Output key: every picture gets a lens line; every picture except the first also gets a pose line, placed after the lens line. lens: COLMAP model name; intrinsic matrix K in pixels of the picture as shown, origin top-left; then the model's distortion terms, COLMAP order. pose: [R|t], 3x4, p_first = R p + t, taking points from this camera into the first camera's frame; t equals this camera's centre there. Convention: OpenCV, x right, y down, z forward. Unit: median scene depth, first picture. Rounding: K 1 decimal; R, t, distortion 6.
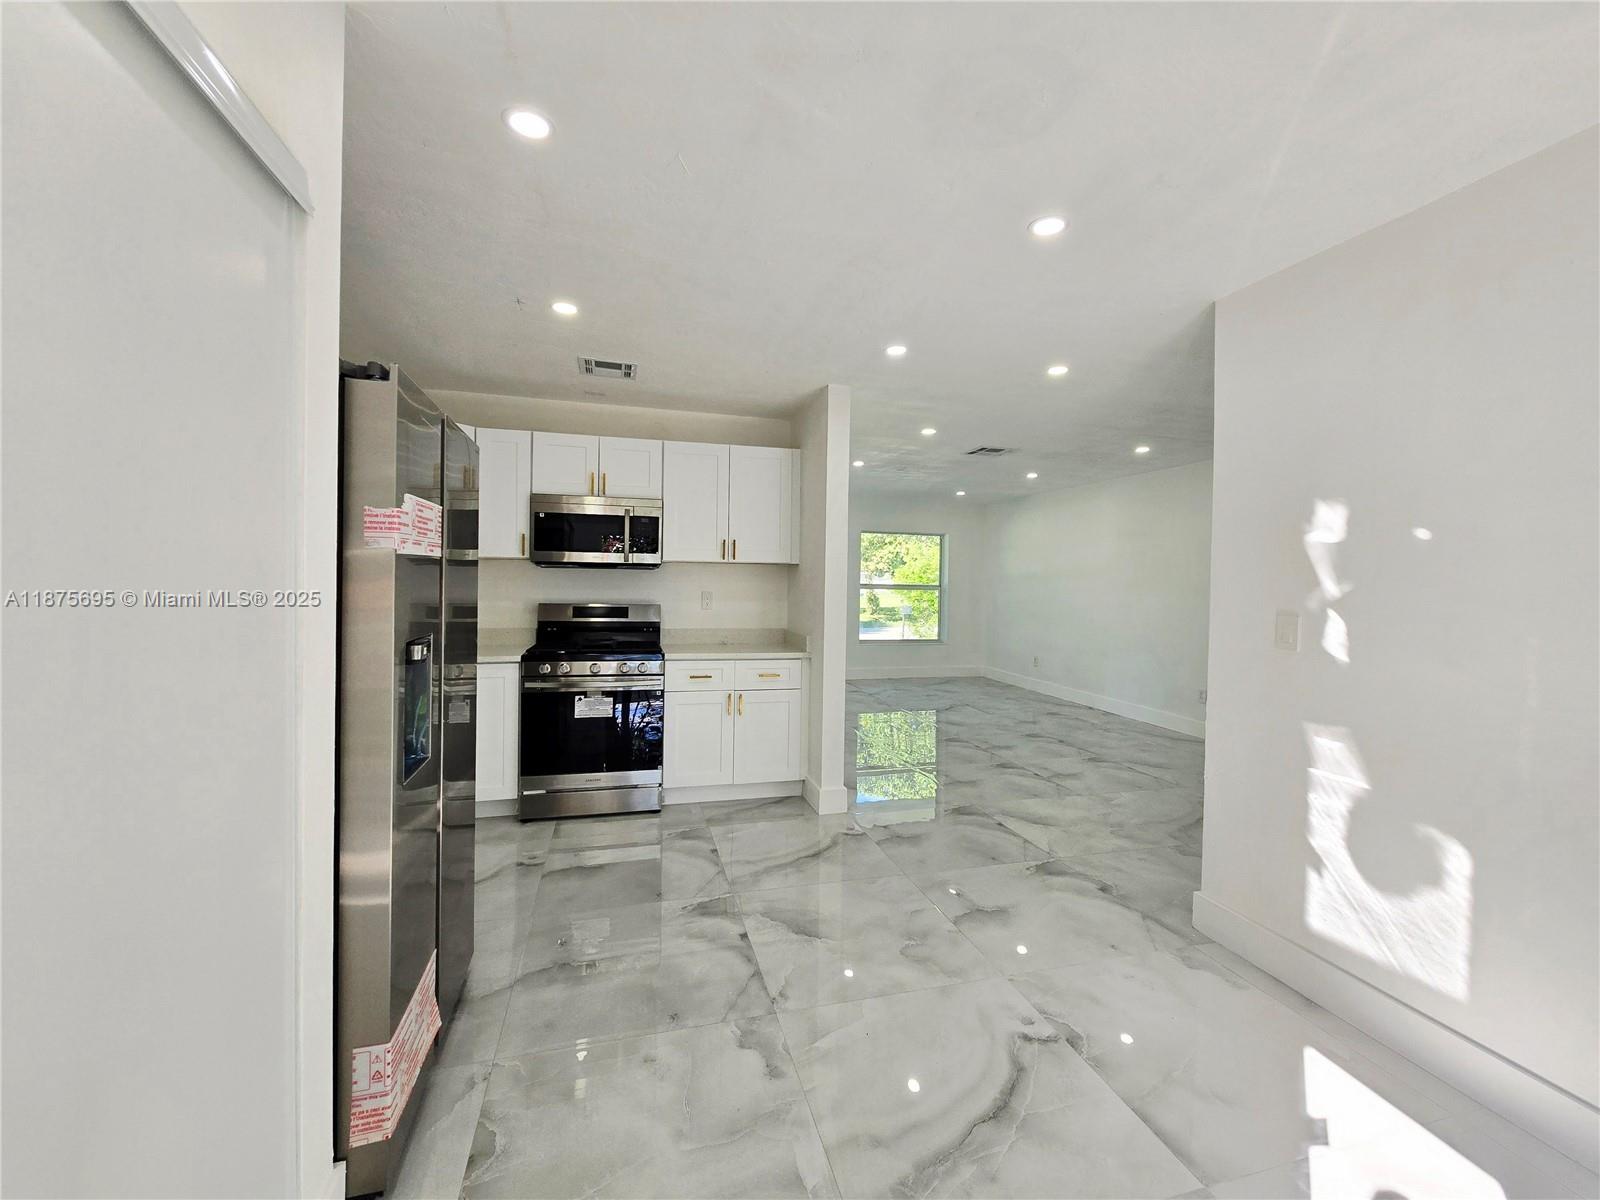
lens RADIAL K [[654.5, 0, 801.3], [0, 654.5, 584.3], [0, 0, 1]] dist [-0.001880, 0.000222]
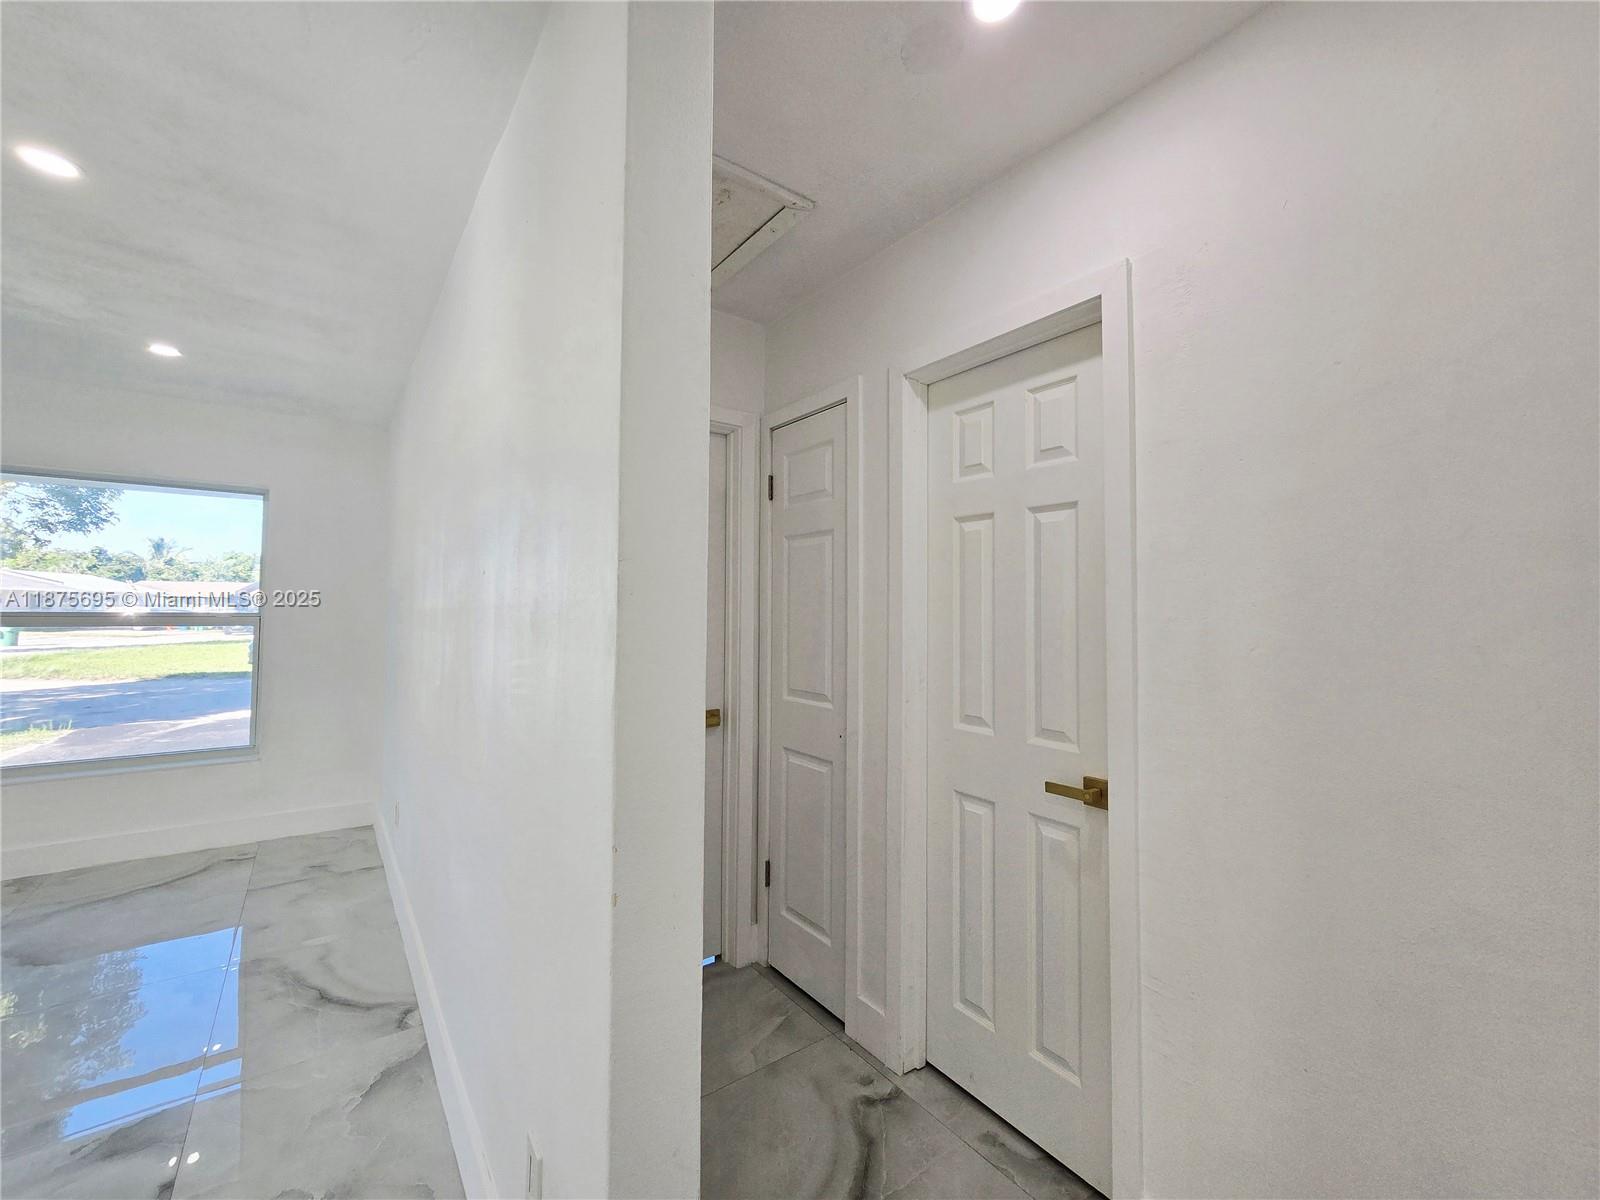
lens RADIAL K [[654.5, 0, 799.9], [0, 654.5, 586.1], [0, 0, 1]] dist [-0.001880, 0.000222]
pose [[0.934697, 0.002273, 0.355439, 1.015690], [0.012403, 0.999162, -0.039005, 0.011647], [-0.355229, 0.040866, 0.933885, 1.300131]]
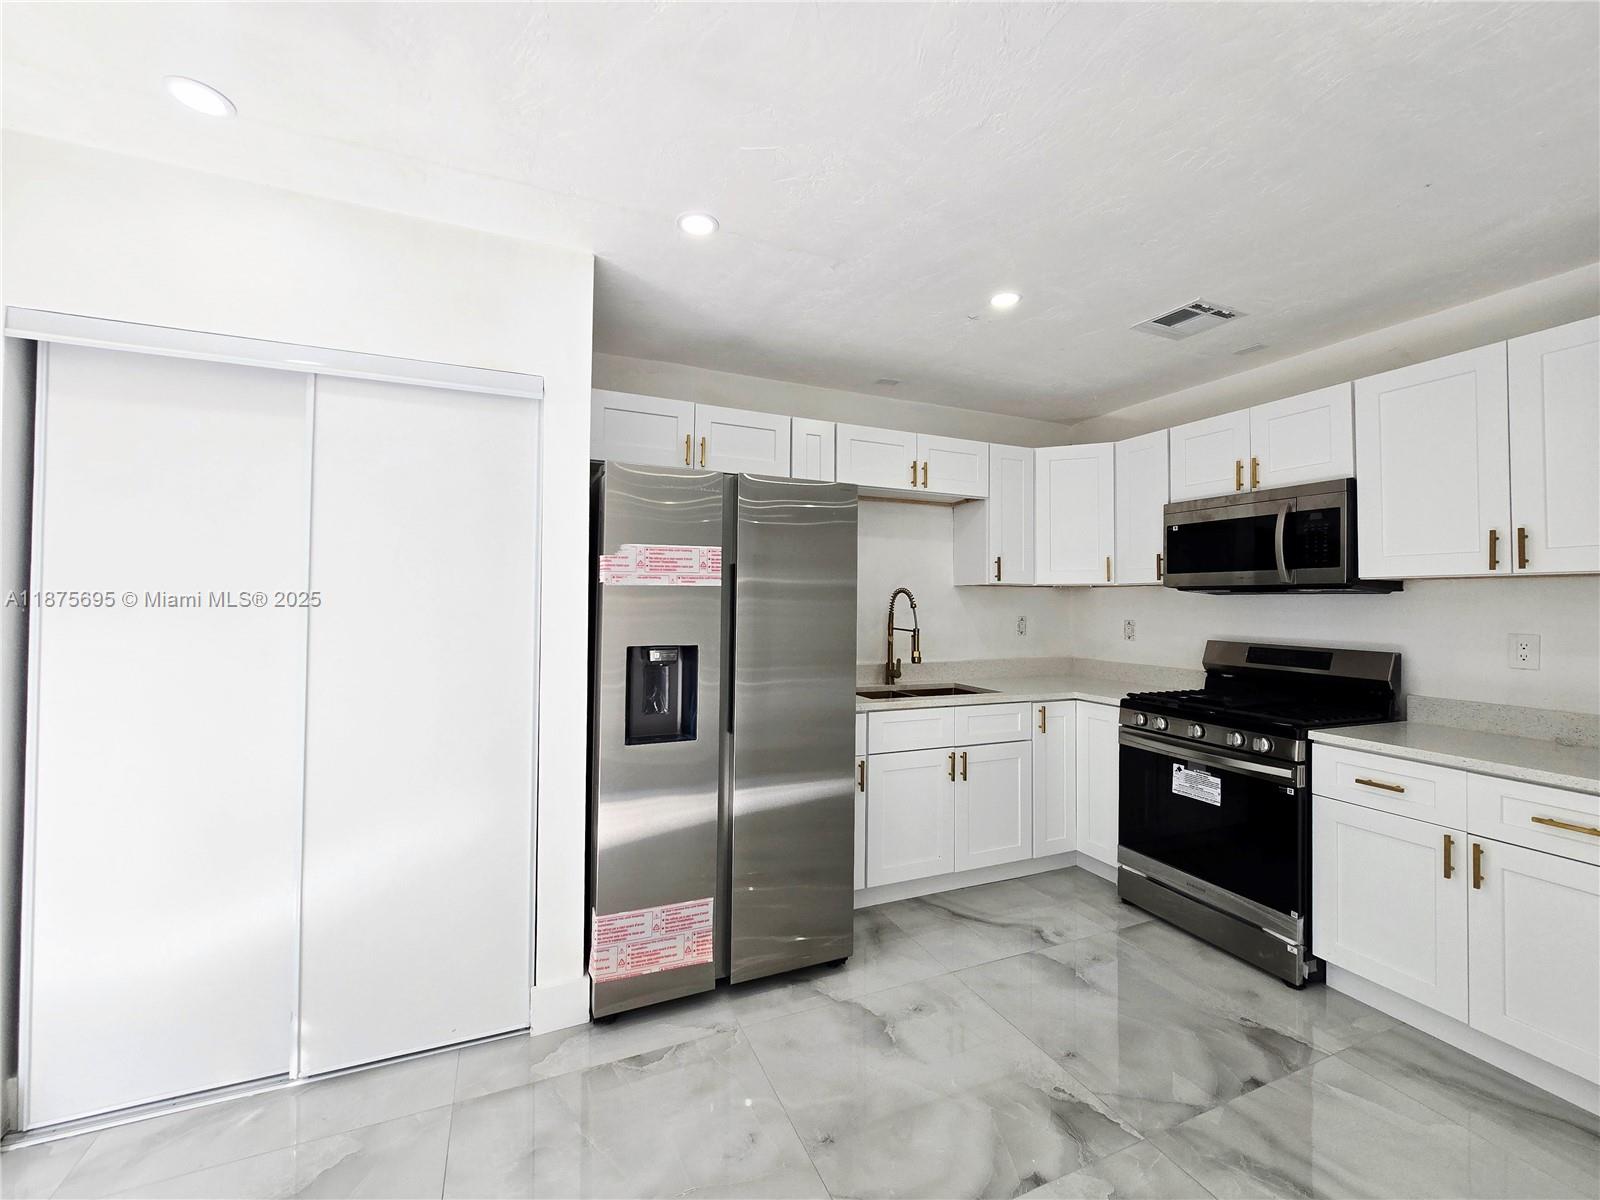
lens RADIAL K [[654.5, 0, 801.8], [0, 654.5, 584.8], [0, 0, 1]] dist [-0.001880, 0.000222]
pose [[0.142274, -0.040893, -0.988982, 0.354644], [-0.013988, 0.998963, -0.043318, 0.003664], [0.989728, 0.019997, 0.141555, 0.470689]]
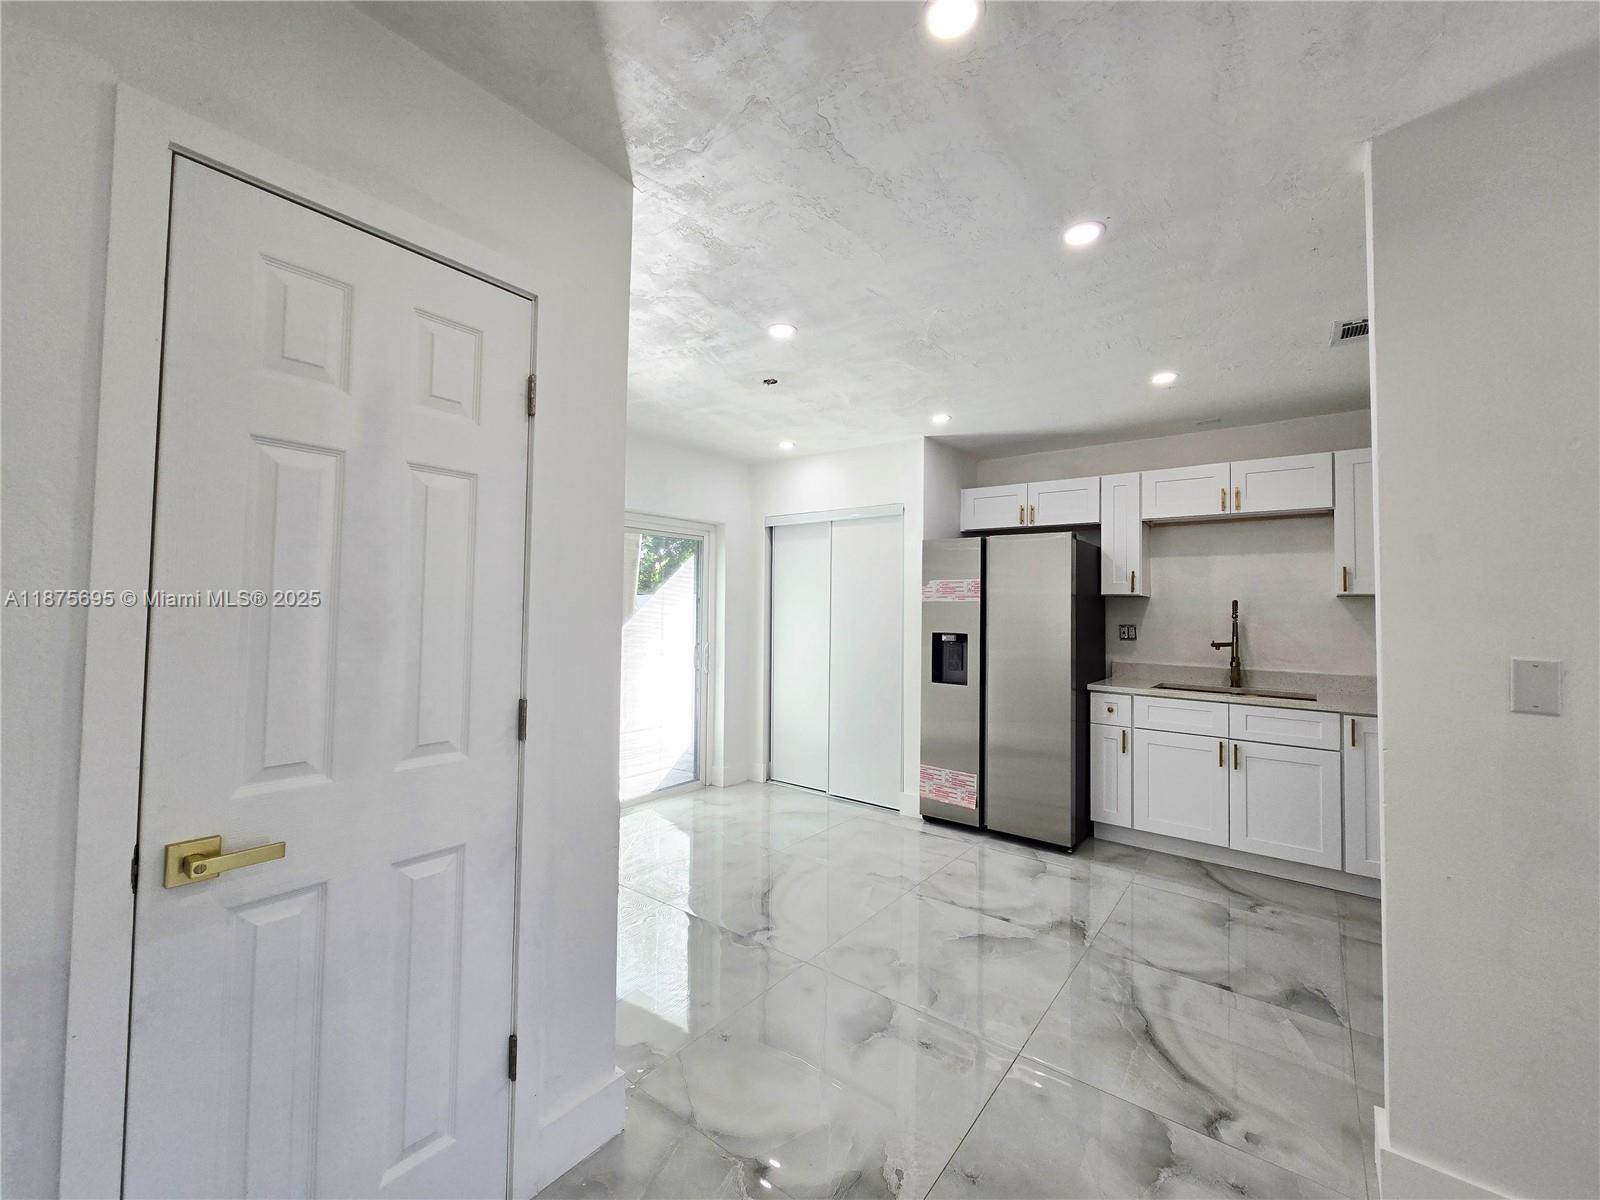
lens RADIAL K [[654.5, 0, 798.4], [0, 654.5, 583.8], [0, 0, 1]] dist [-0.001880, 0.000222]
pose [[-0.802027, -0.049768, -0.595211, 0.633228], [-0.030969, 0.998647, -0.041772, 0.005133], [0.596485, -0.015069, -0.802483, 1.183040]]
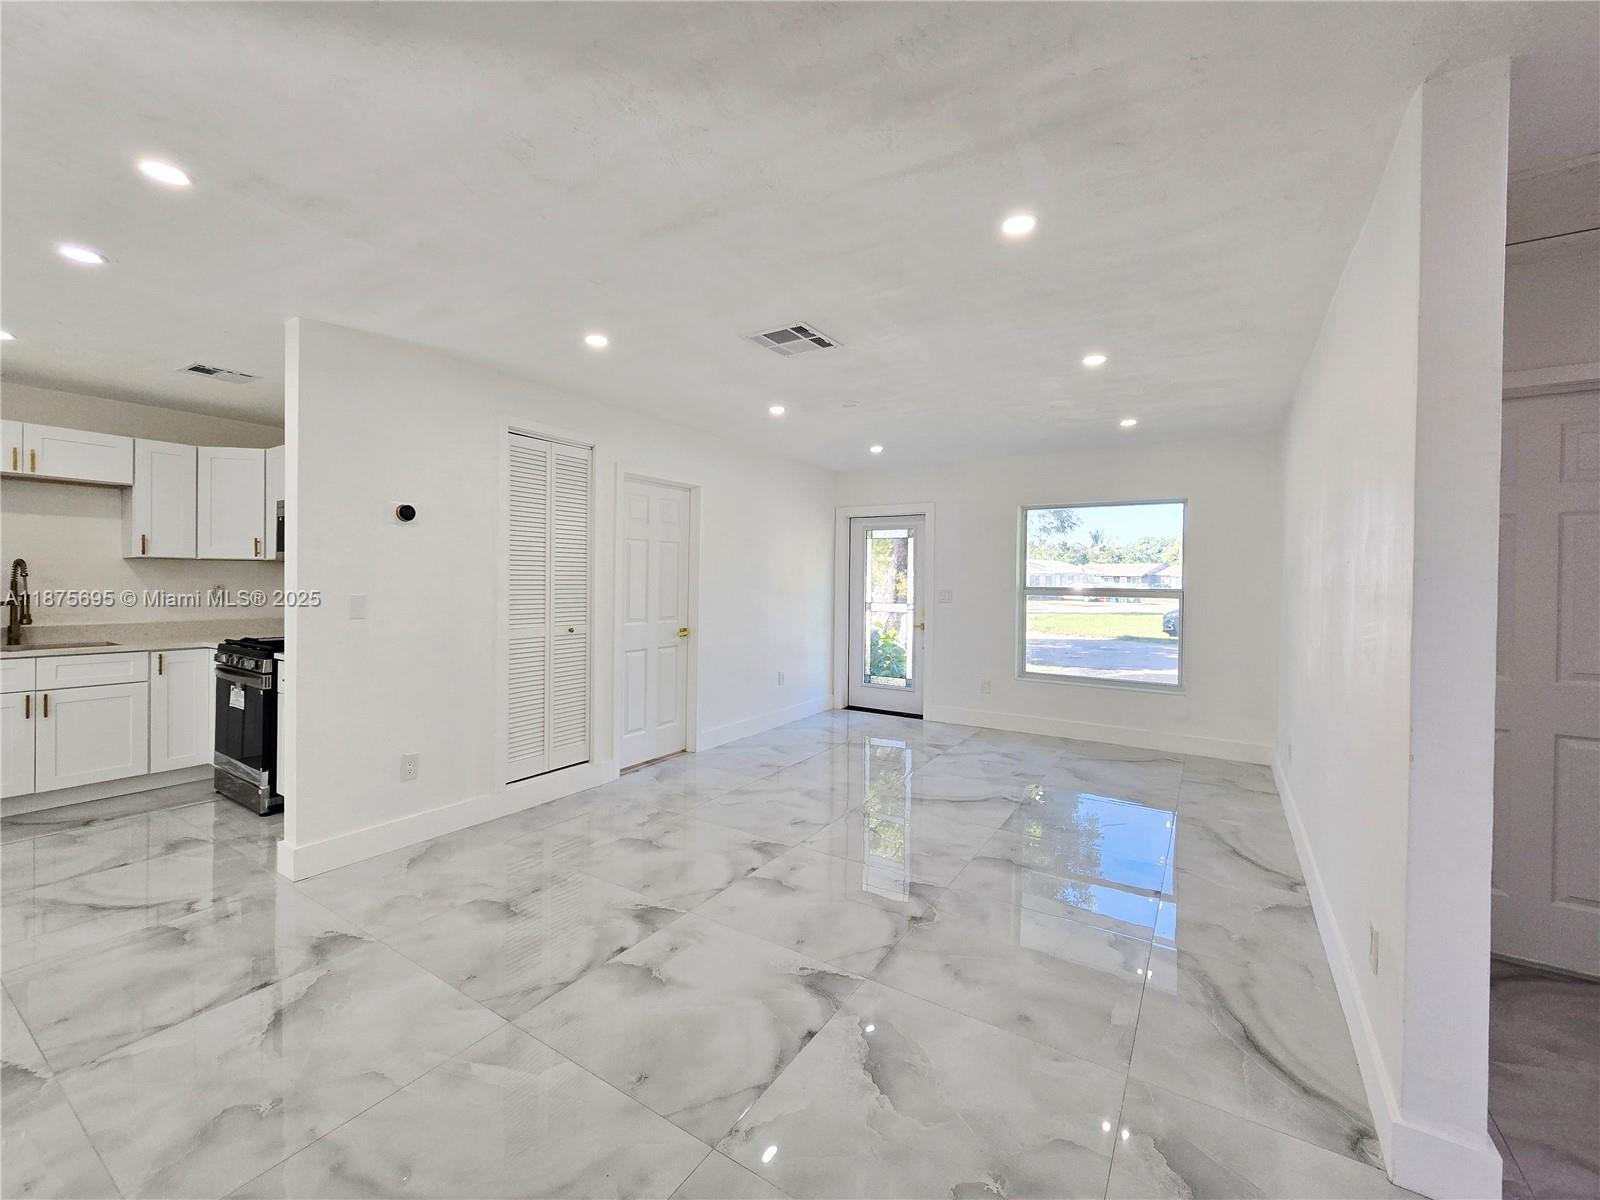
lens RADIAL K [[654.5, 0, 797.7], [0, 654.5, 586.5], [0, 0, 1]] dist [-0.001880, 0.000222]
pose [[0.667714, -0.003755, -0.744408, 1.086525], [-0.004816, 0.999945, -0.009364, 0.014317], [0.744402, 0.009837, 0.667659, 0.988181]]
